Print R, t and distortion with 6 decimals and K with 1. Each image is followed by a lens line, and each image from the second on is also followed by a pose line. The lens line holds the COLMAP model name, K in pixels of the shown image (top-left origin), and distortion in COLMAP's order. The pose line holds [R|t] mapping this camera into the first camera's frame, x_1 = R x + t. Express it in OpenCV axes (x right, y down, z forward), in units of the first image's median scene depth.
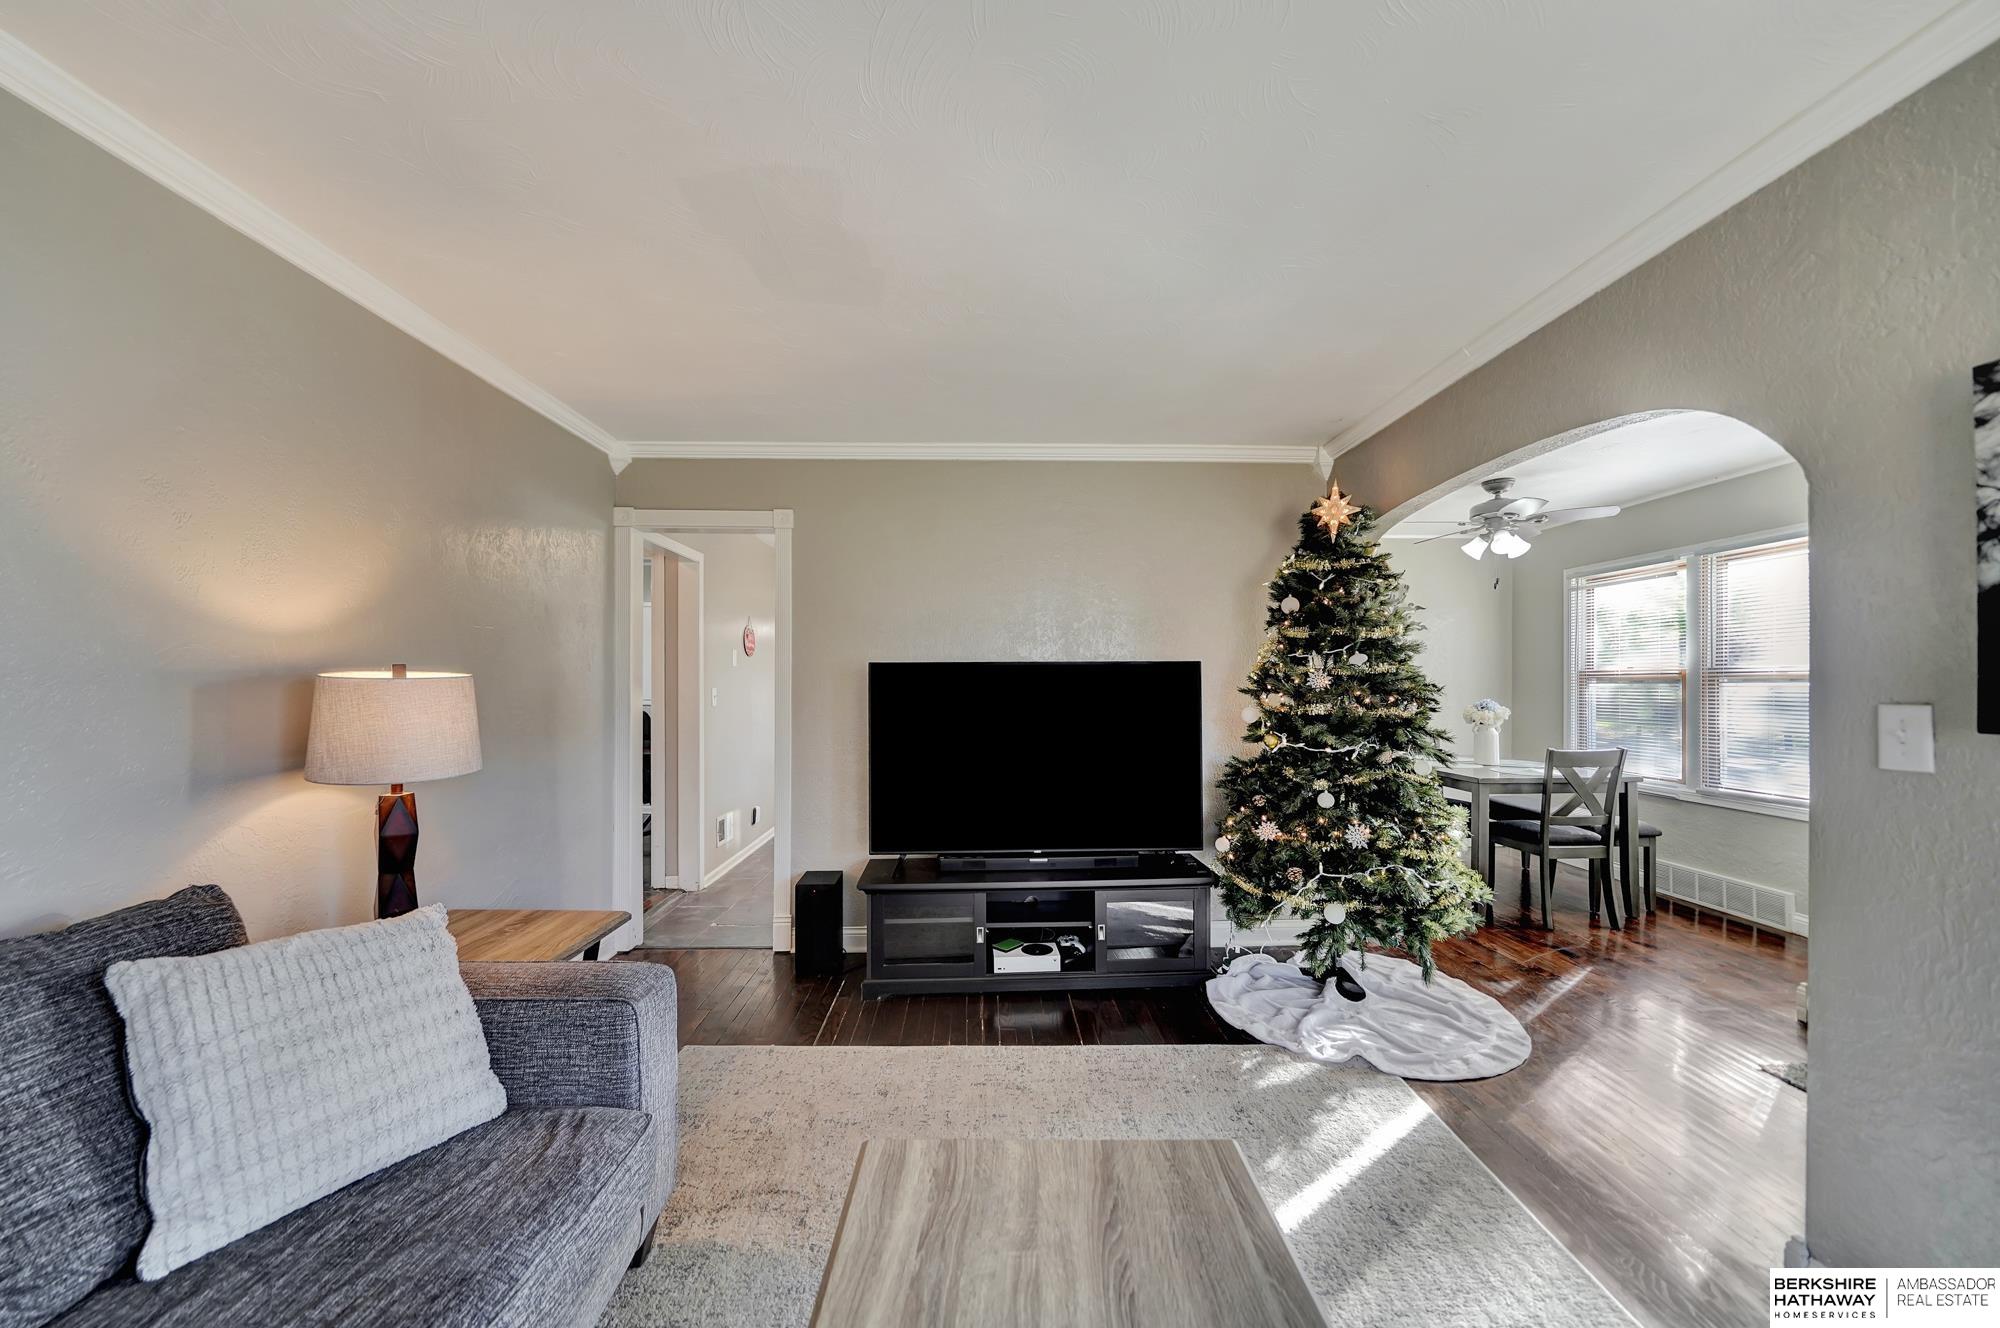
lens RADIAL K [[704.2, 0, 1001.1], [0, 704.2, 684.3], [0, 0, 1]] dist [-0.005559, 0.000117]
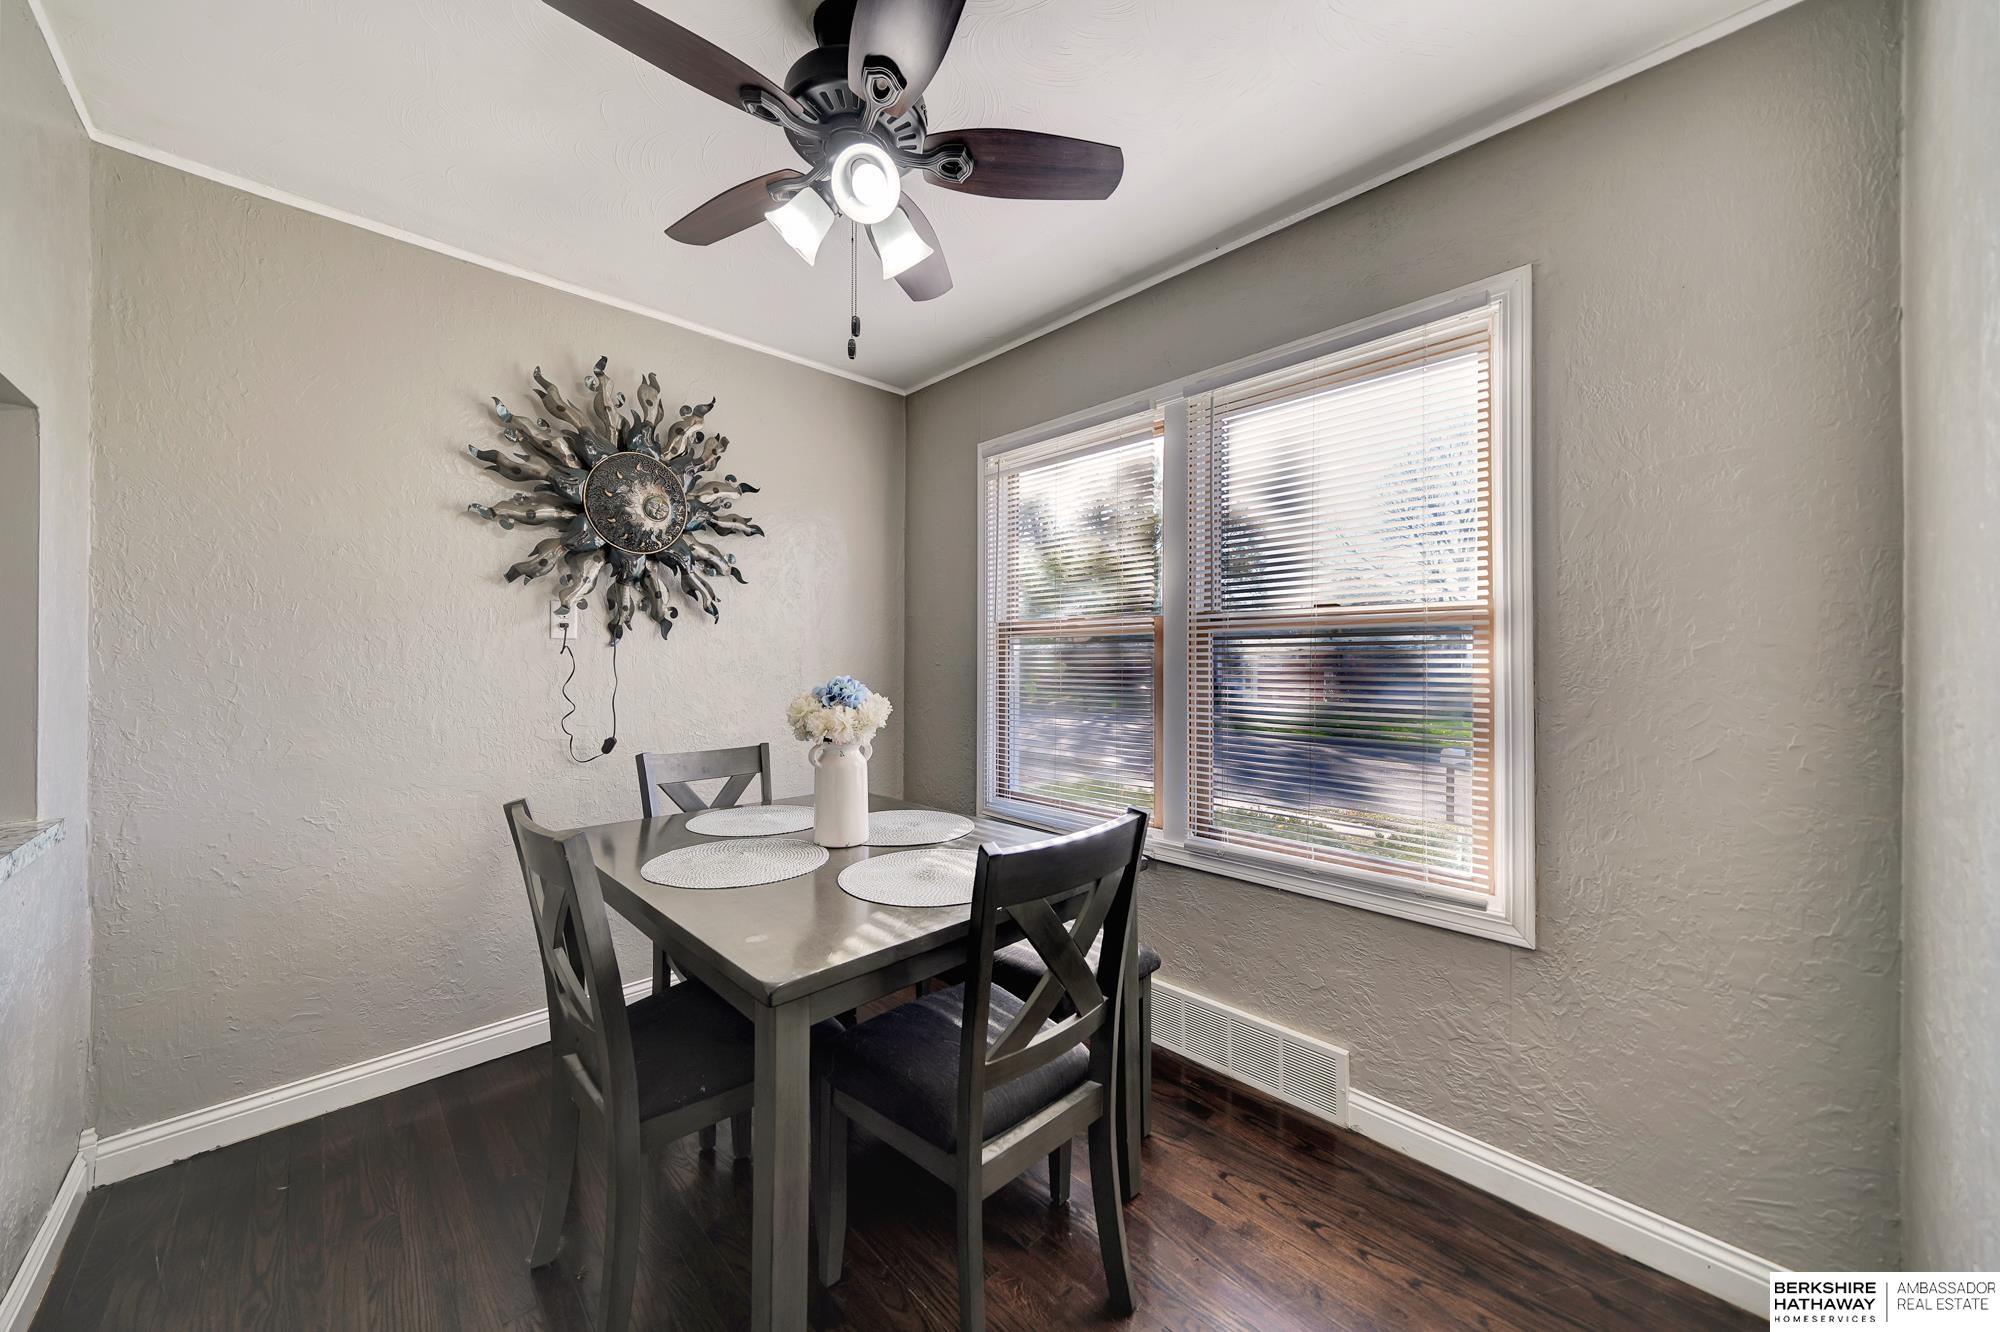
lens RADIAL K [[704.2, 0, 988.3], [0, 704.2, 662.5], [0, 0, 1]] dist [-0.005559, 0.000117]
pose [[0.744979, -0.002348, 0.667083, 0.543117], [-0.000735, 0.999990, 0.004341, 0.013598], [-0.667087, -0.003724, 0.744970, 0.722453]]
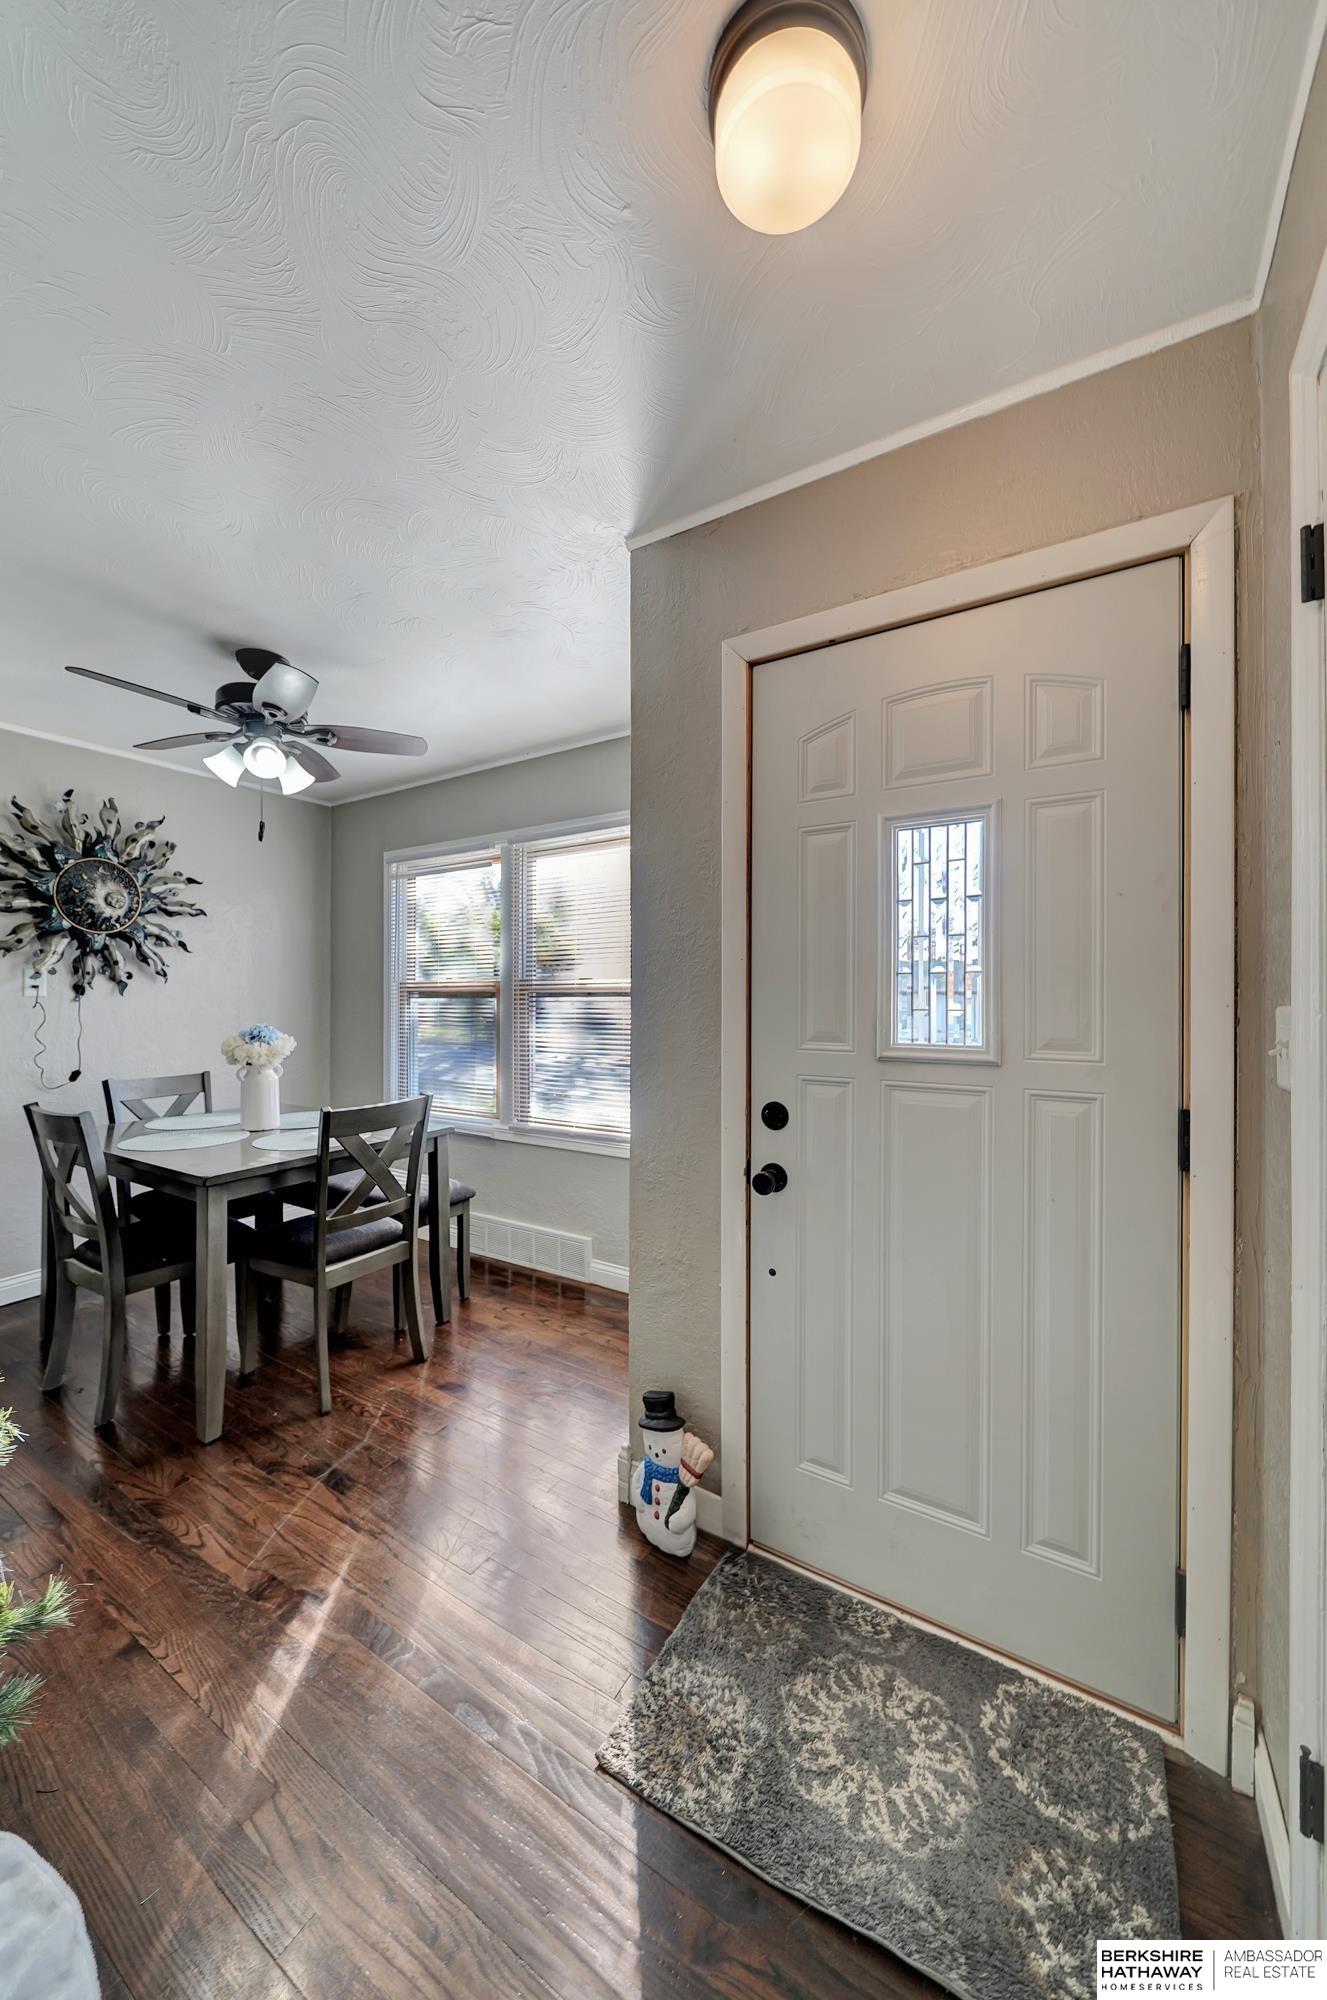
lens RADIAL K [[704.2, 0, 674.2], [0, 704.2, 1000.4], [0, 0, 1]] dist [-0.005559, 0.000117]
pose [[0.539870, -0.003023, 0.841743, 0.404702], [-0.000517, 0.999992, 0.003923, -0.001970], [-0.841748, -0.002553, 0.539864, 0.392599]]
